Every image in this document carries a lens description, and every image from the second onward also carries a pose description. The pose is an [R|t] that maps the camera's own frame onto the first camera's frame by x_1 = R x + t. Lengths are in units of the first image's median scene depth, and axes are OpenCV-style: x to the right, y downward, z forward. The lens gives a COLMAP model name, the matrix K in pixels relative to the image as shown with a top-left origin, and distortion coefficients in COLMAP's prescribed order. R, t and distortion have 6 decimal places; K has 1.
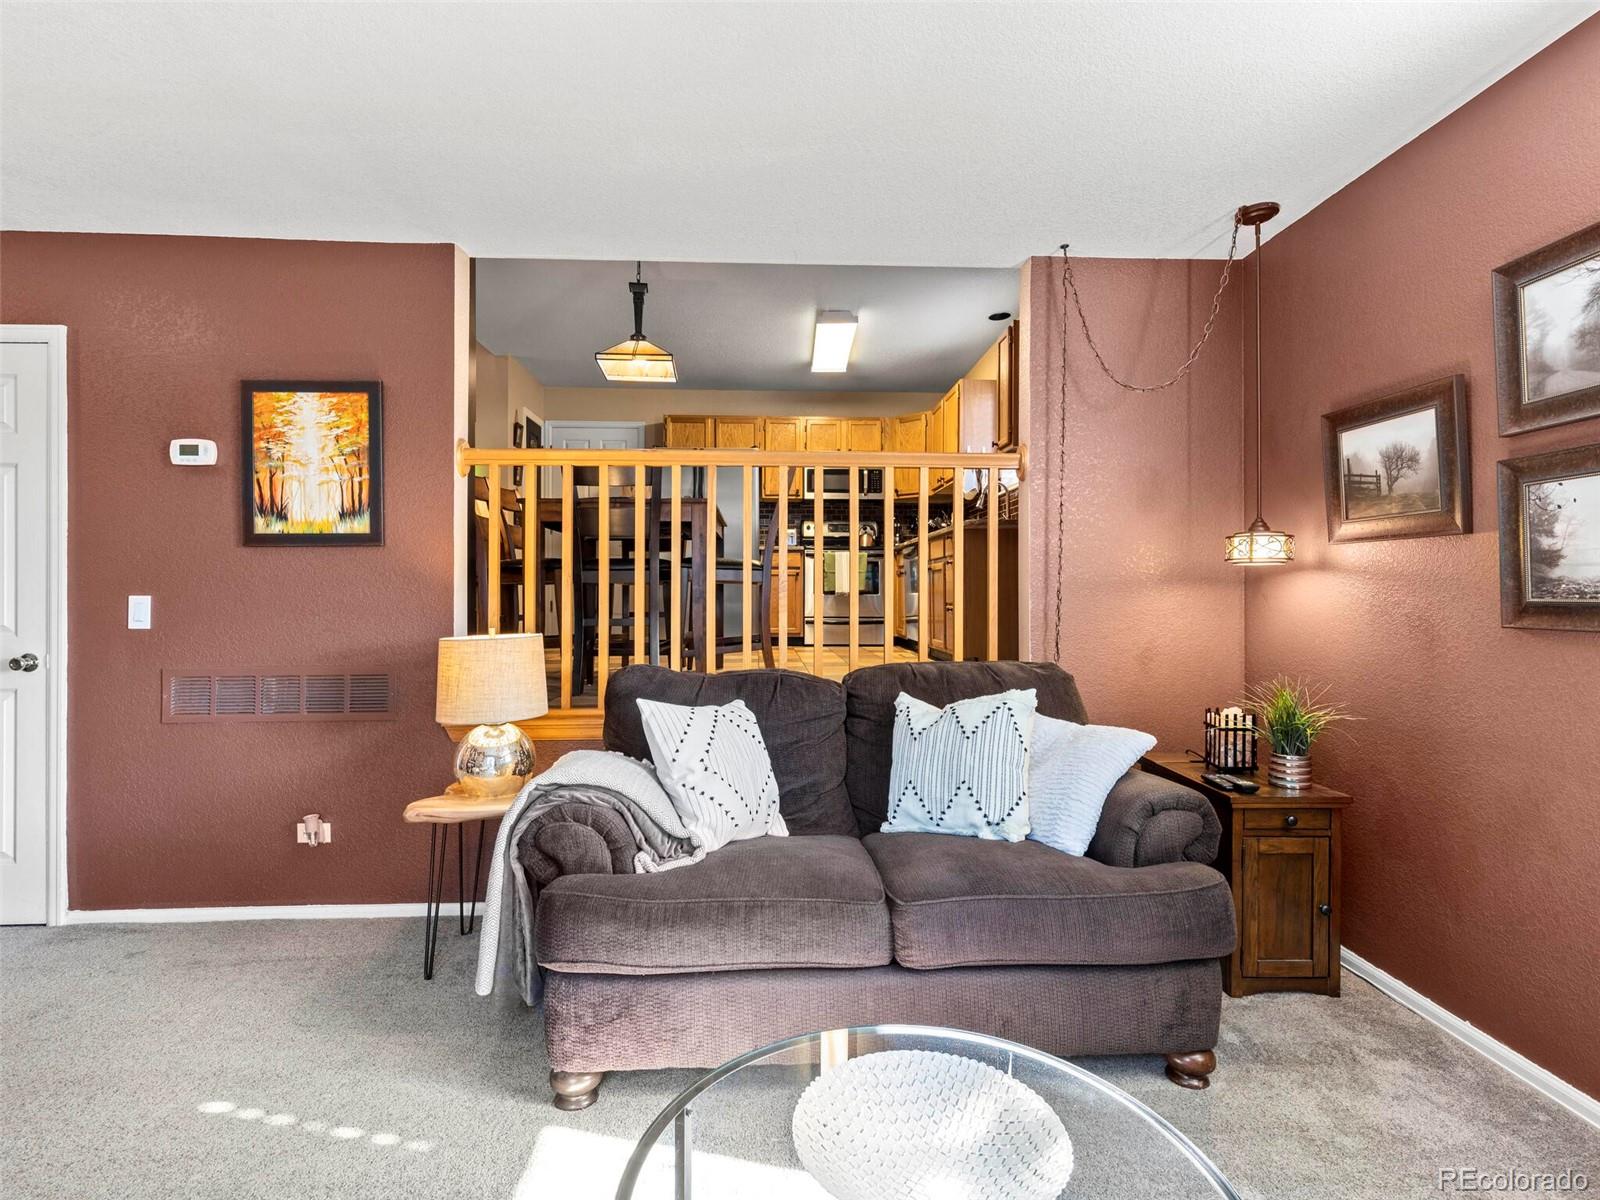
lens RADIAL K [[811.0, 0, 804.9], [0, 811.0, 596.5], [0, 0, 1]] dist [0.007352, -0.003044]
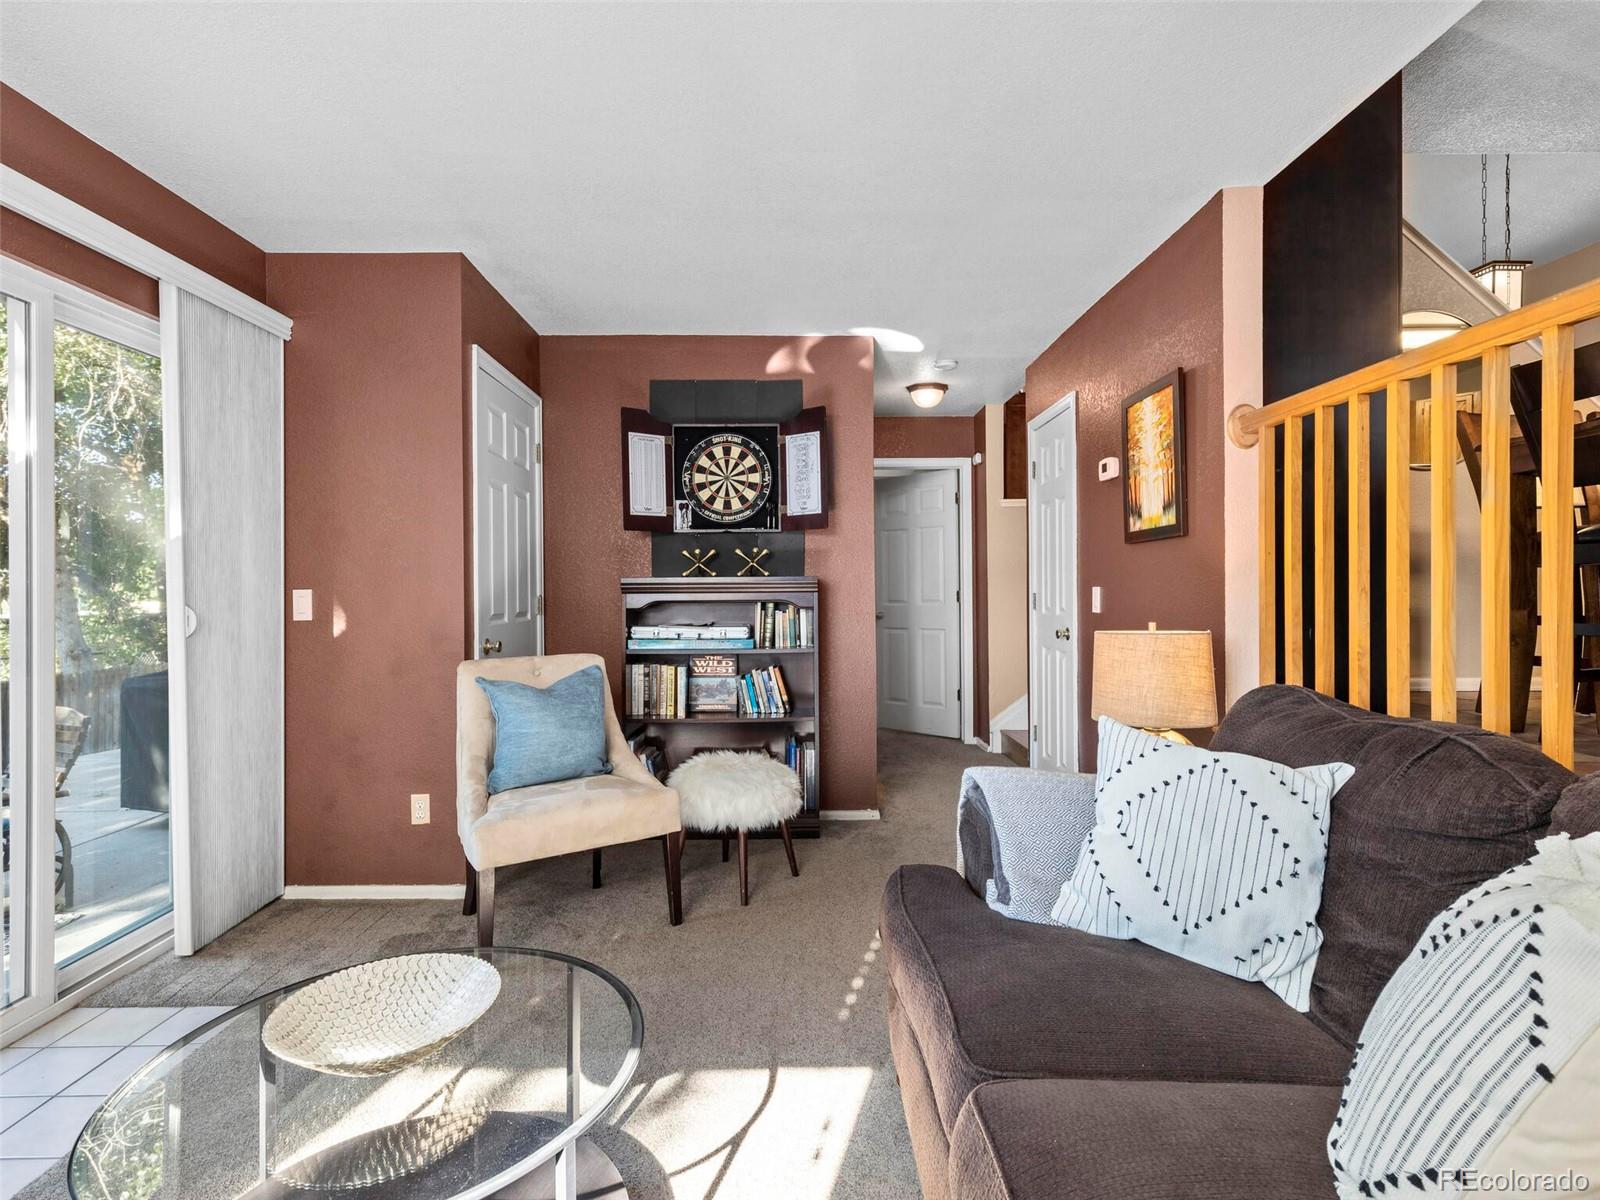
lens RADIAL K [[811.0, 0, 800.8], [0, 811.0, 591.7], [0, 0, 1]] dist [0.007352, -0.003044]
pose [[-0.034617, 0.004136, -0.999392, 0.483284], [0.003410, 0.999986, 0.004020, -0.000130], [0.999395, -0.003269, -0.034631, 0.583763]]
